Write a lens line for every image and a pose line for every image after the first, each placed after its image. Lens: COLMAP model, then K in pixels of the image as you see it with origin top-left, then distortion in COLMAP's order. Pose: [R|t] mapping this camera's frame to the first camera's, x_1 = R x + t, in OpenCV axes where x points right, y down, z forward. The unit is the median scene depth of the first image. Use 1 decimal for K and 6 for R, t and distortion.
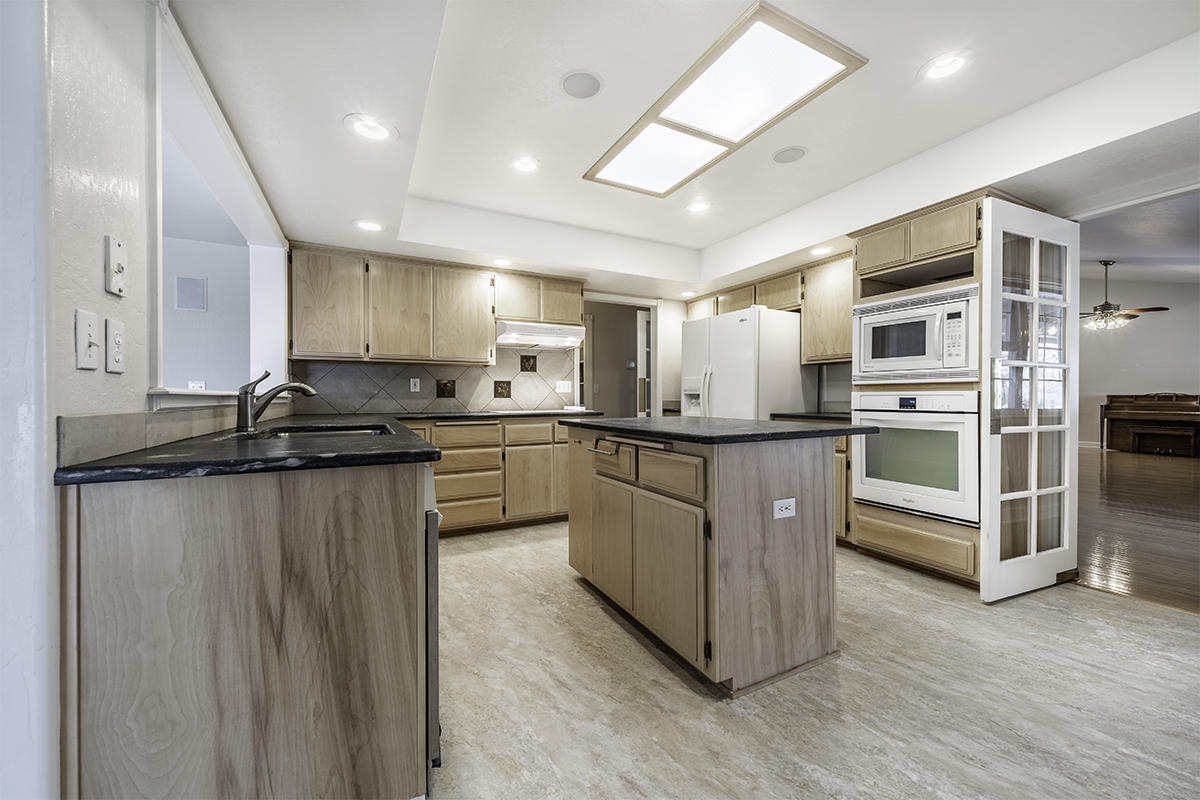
lens RADIAL K [[447.2, 0, 600.0], [0, 447.2, 400.0], [0, 0, 1]] dist [-0.000035, 0.000046]
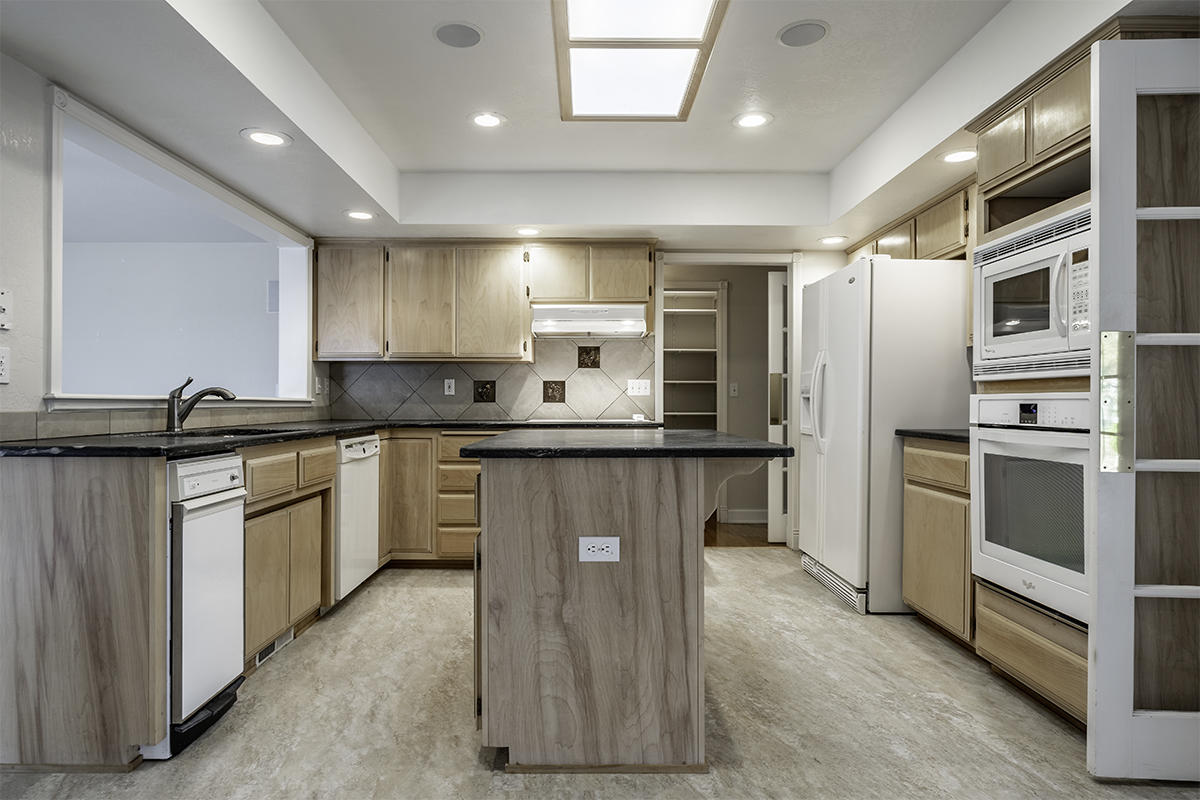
lens RADIAL K [[677.6, 0, 600.0], [0, 677.6, 400.0], [0, 0, 1]] dist [-0.006075, -0.001520]
pose [[0.891373, 0.001295, -0.453269, 0.610287], [-0.005346, 0.999956, -0.007655, -0.000937], [0.453240, 0.009246, 0.891341, -0.015813]]
